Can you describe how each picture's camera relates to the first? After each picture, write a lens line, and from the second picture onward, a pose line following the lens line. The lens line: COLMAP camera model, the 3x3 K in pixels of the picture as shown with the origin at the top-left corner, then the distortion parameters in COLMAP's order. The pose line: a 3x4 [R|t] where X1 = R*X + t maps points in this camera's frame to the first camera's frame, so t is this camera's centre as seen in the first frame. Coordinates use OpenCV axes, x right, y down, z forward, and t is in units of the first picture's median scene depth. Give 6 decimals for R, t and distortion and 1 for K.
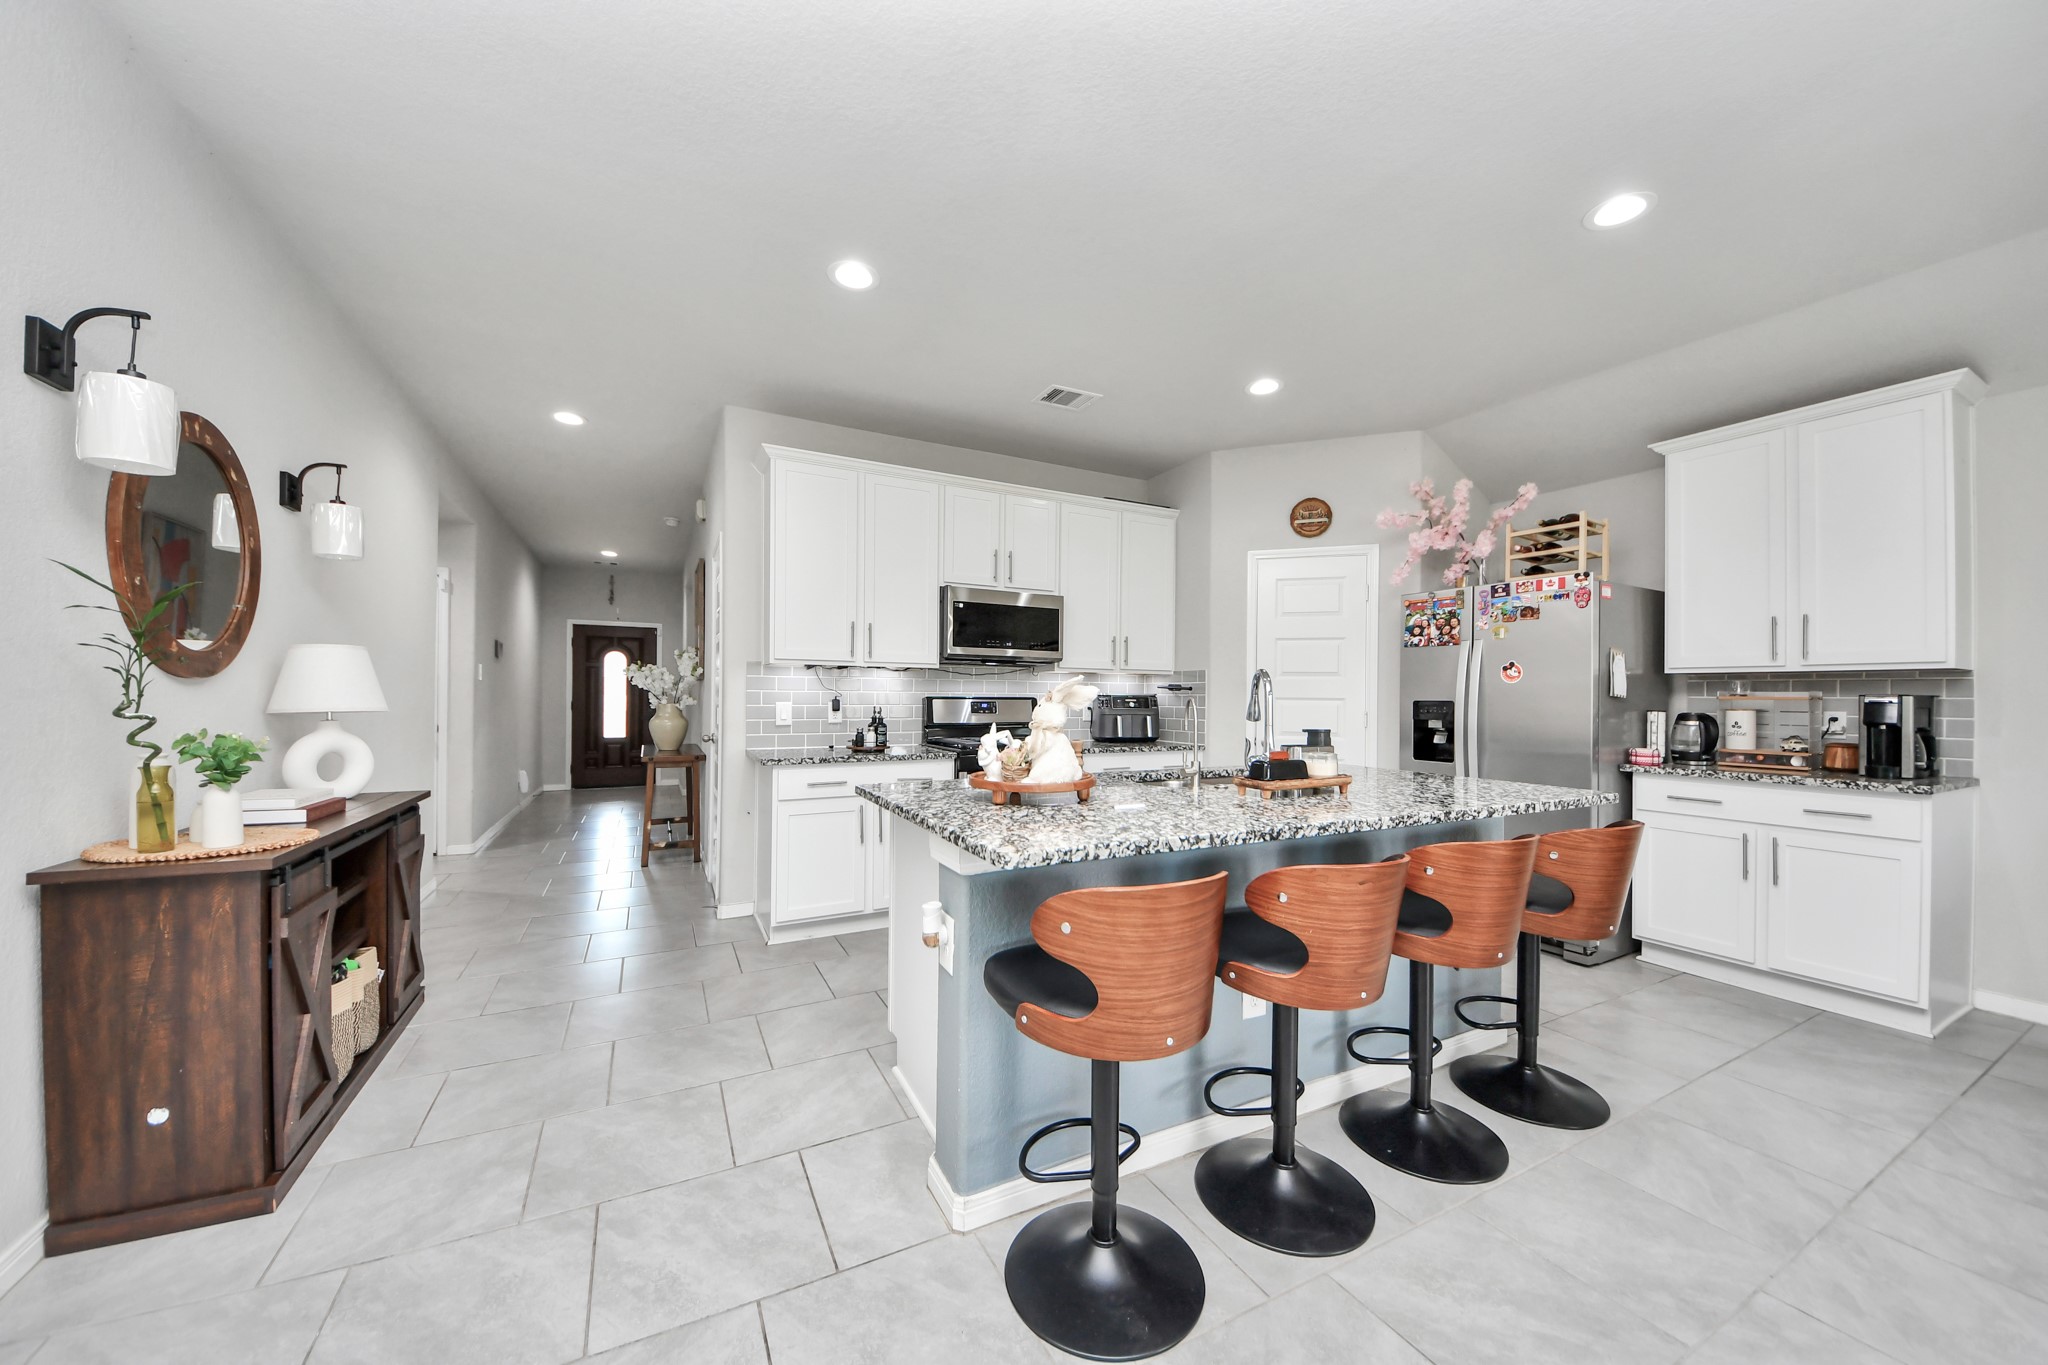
lens RADIAL K [[732.1, 0, 1022.8], [0, 732.1, 691.9], [0, 0, 1]] dist [0.036170, -0.021524]
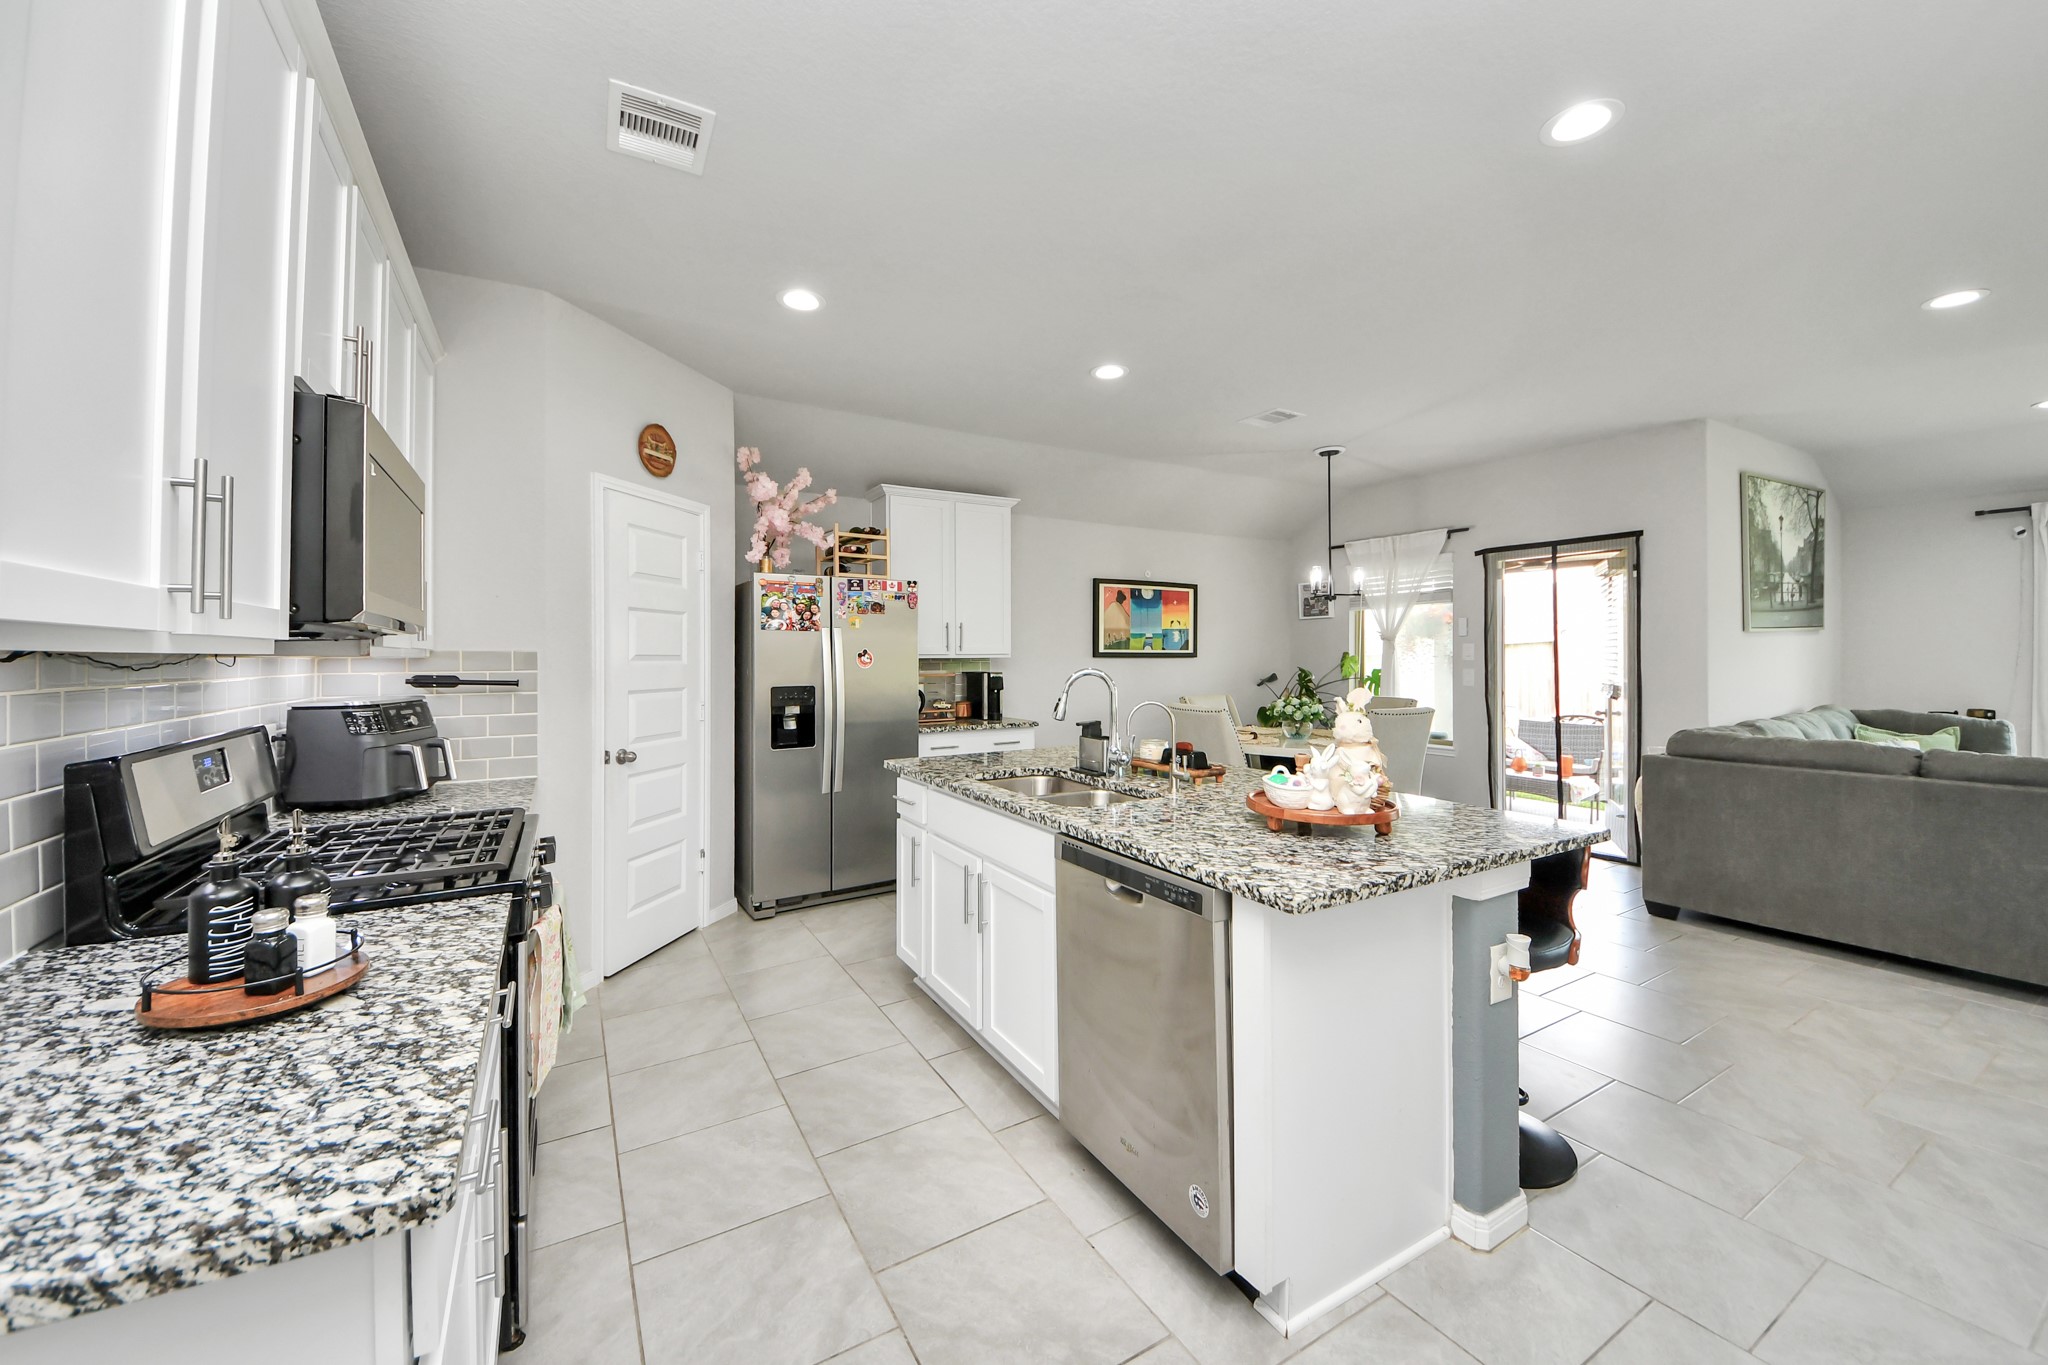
lens RADIAL K [[782.8, 0, 1023.2], [0, 782.8, 658.6], [0, 0, 1]] dist [0.034592, -0.000125]
pose [[-0.075477, -0.011815, 0.997078, -0.475902], [-0.001853, 0.999930, 0.011708, -0.035419], [-0.997146, -0.000964, -0.075493, 0.728556]]
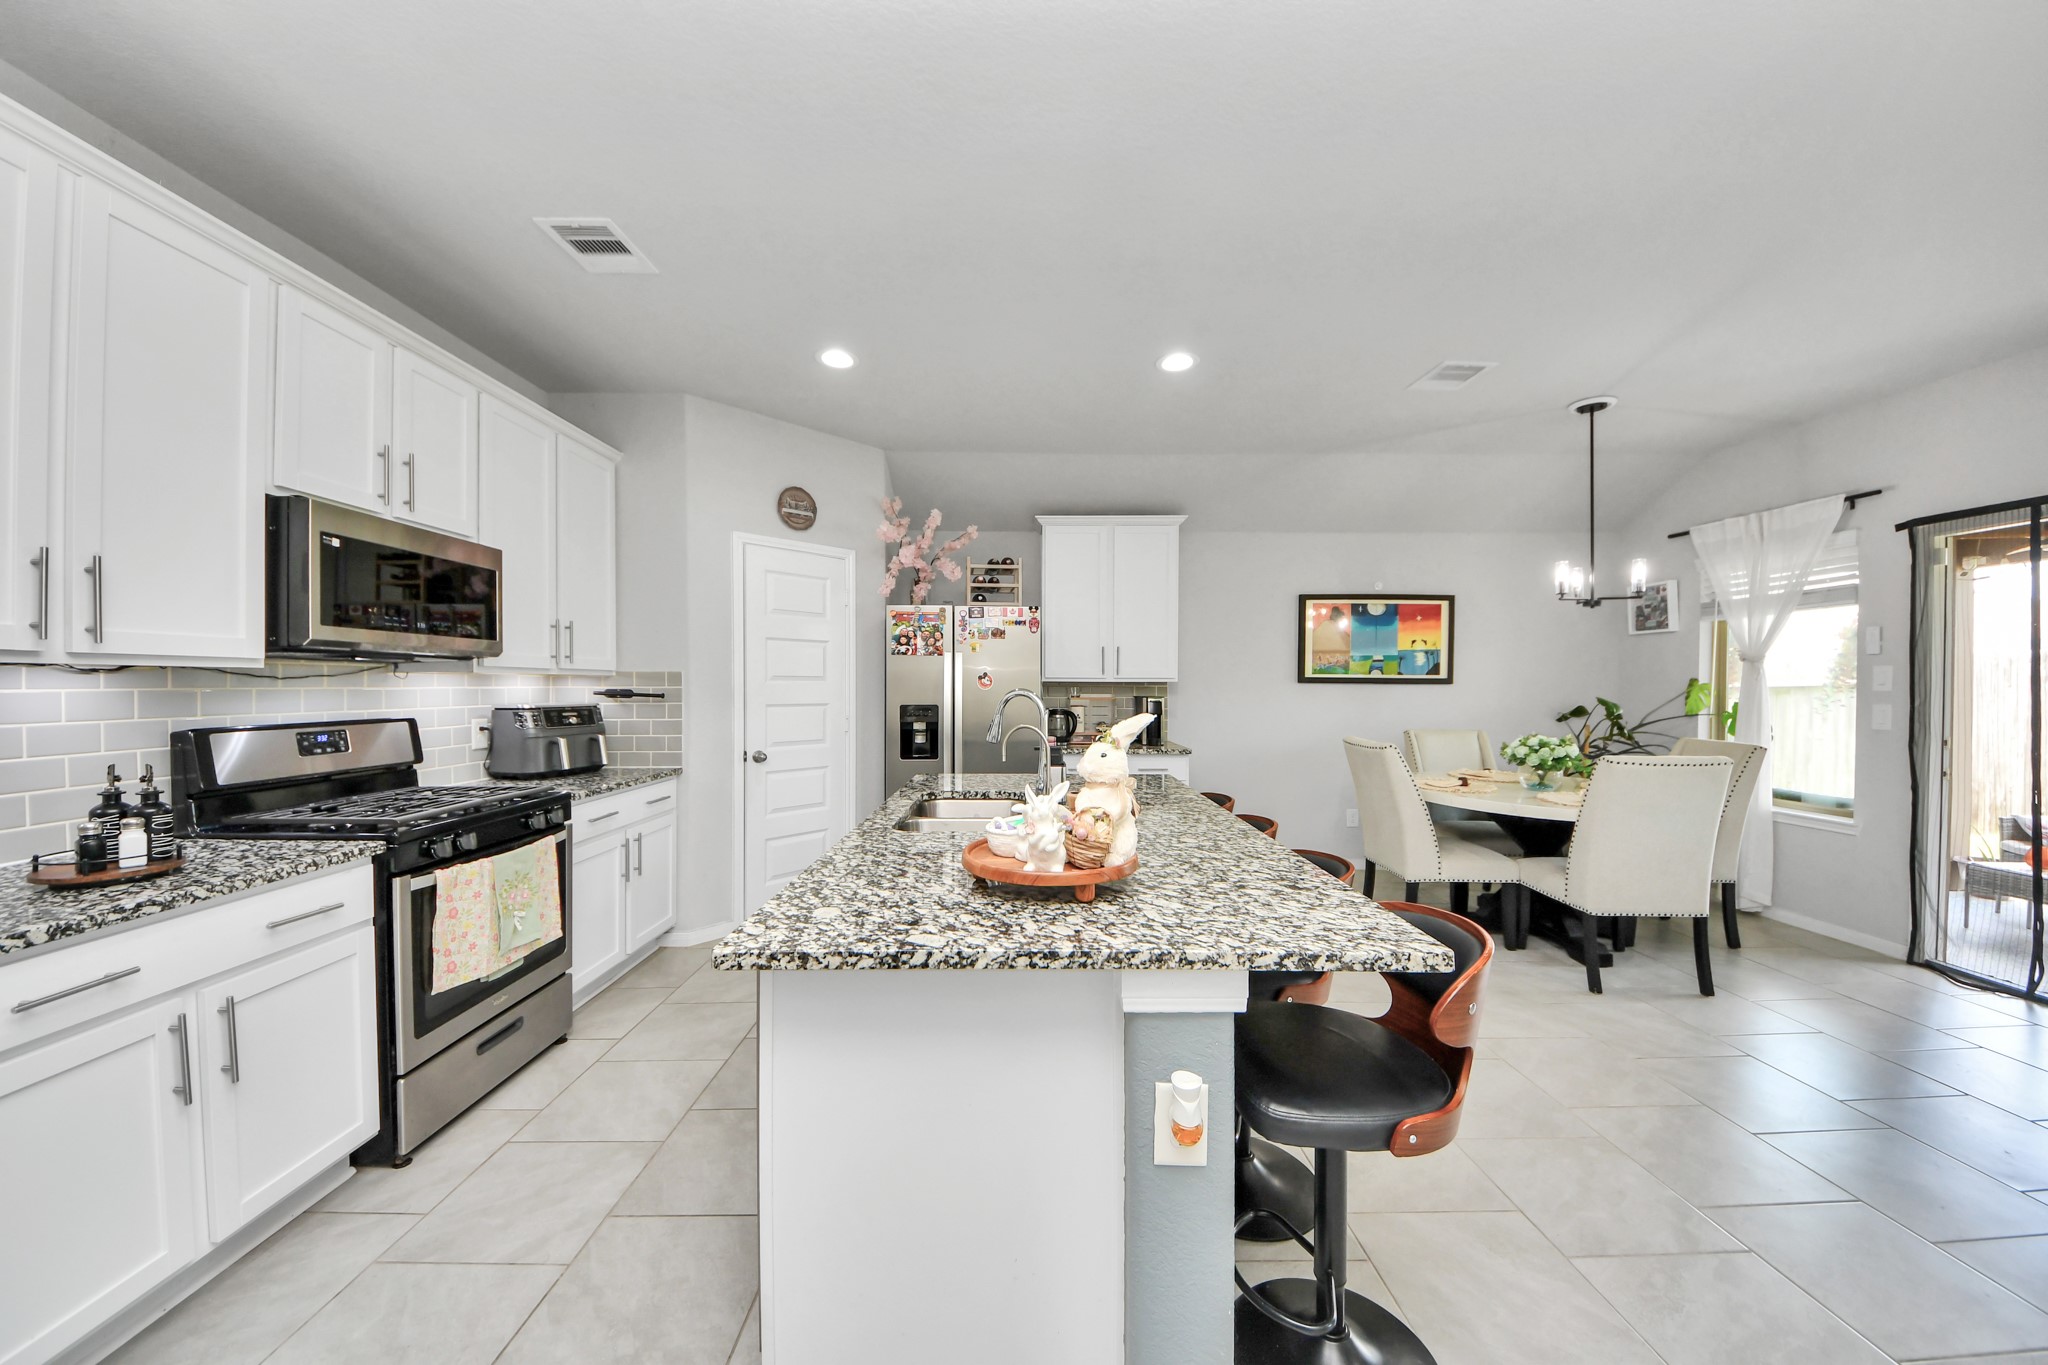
lens RADIAL K [[732.1, 0, 1022.8], [0, 732.1, 691.9], [0, 0, 1]] dist [0.036170, -0.021524]
pose [[0.429883, -0.018634, 0.902692, -0.344231], [-0.004625, 0.999728, 0.022840, -0.031200], [-0.902873, -0.013994, 0.429680, 0.366239]]
